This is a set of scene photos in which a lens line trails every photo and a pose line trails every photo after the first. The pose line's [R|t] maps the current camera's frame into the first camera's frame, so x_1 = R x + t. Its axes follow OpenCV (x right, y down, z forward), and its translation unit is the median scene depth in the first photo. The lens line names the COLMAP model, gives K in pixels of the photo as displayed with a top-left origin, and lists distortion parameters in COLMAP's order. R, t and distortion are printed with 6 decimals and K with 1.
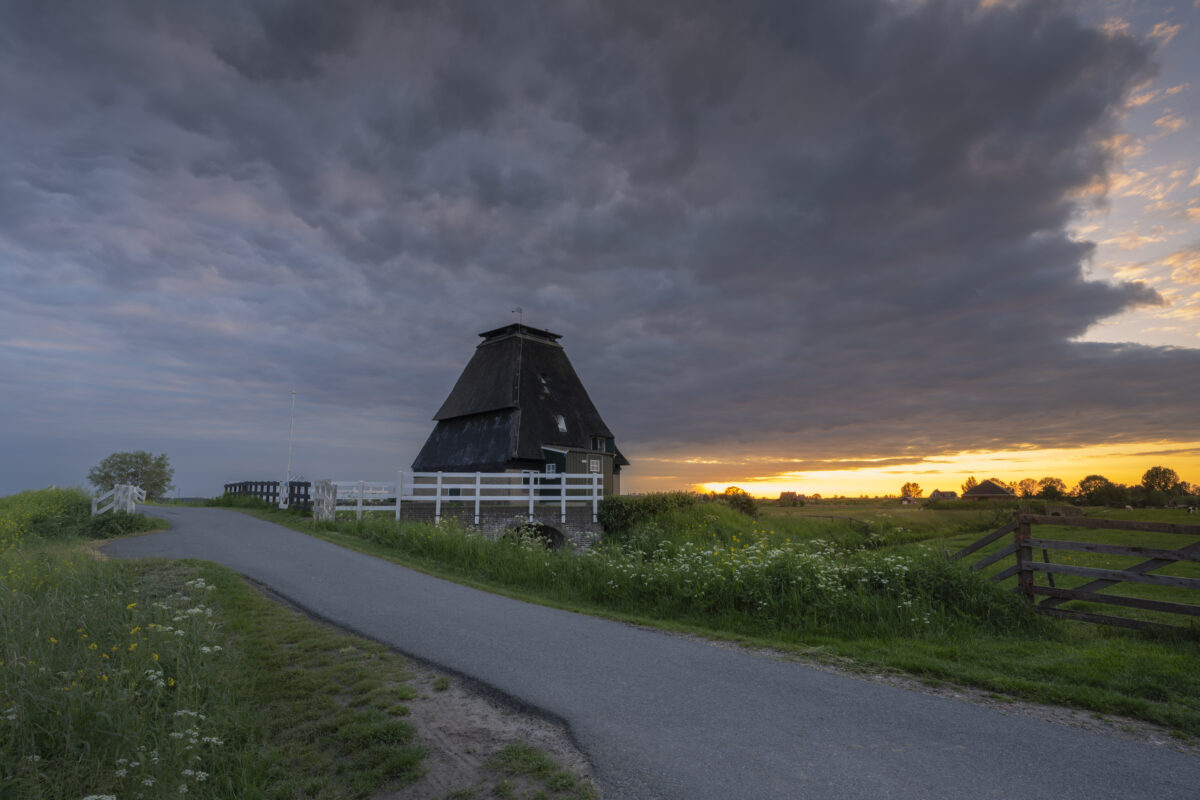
lens RADIAL K [[603.8, 0, 600.0], [0, 603.8, 400.0], [0, 0, 1]] dist [0.000131, 0.000605]
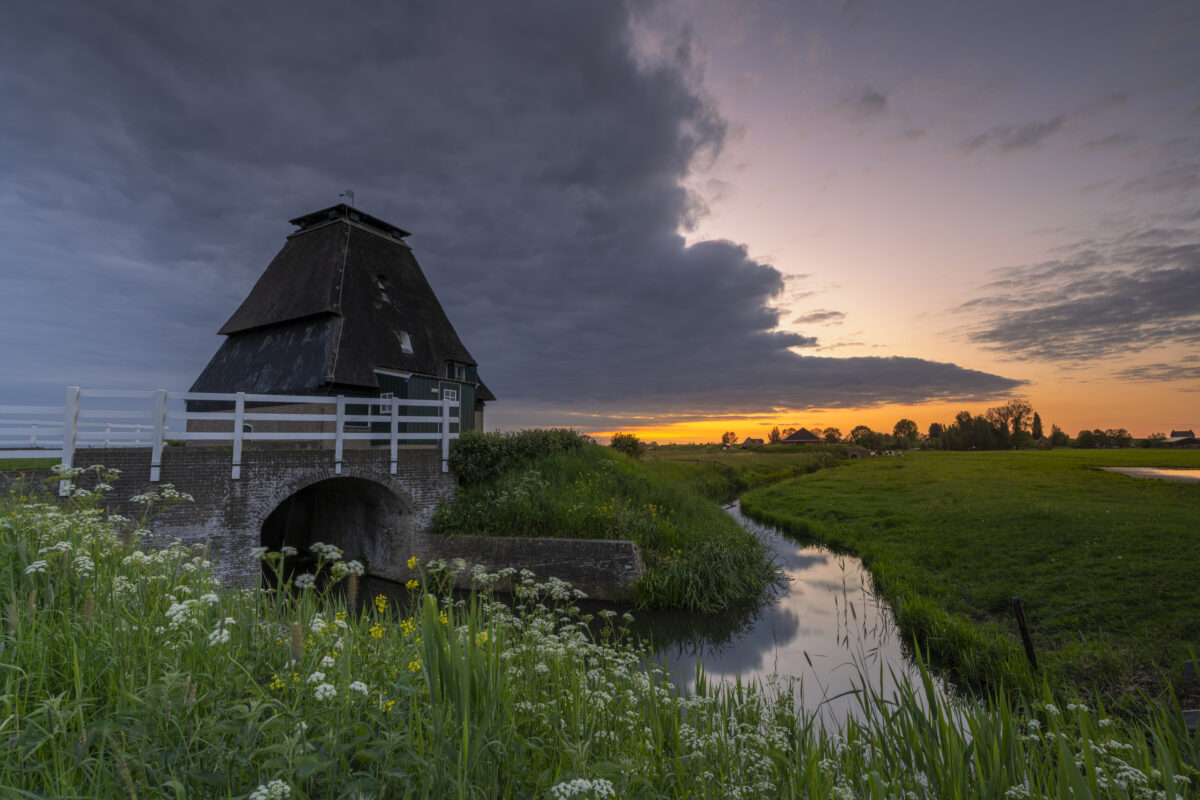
lens RADIAL K [[541.0, 0, 600.0], [0, 541.0, 400.0], [0, 0, 1]] dist [0.001018, -0.000041]
pose [[0.969477, 0.014107, 0.244777, 0.007775], [-0.032622, 0.996889, 0.071748, 0.057149], [-0.243004, -0.077543, 0.966921, 0.295894]]
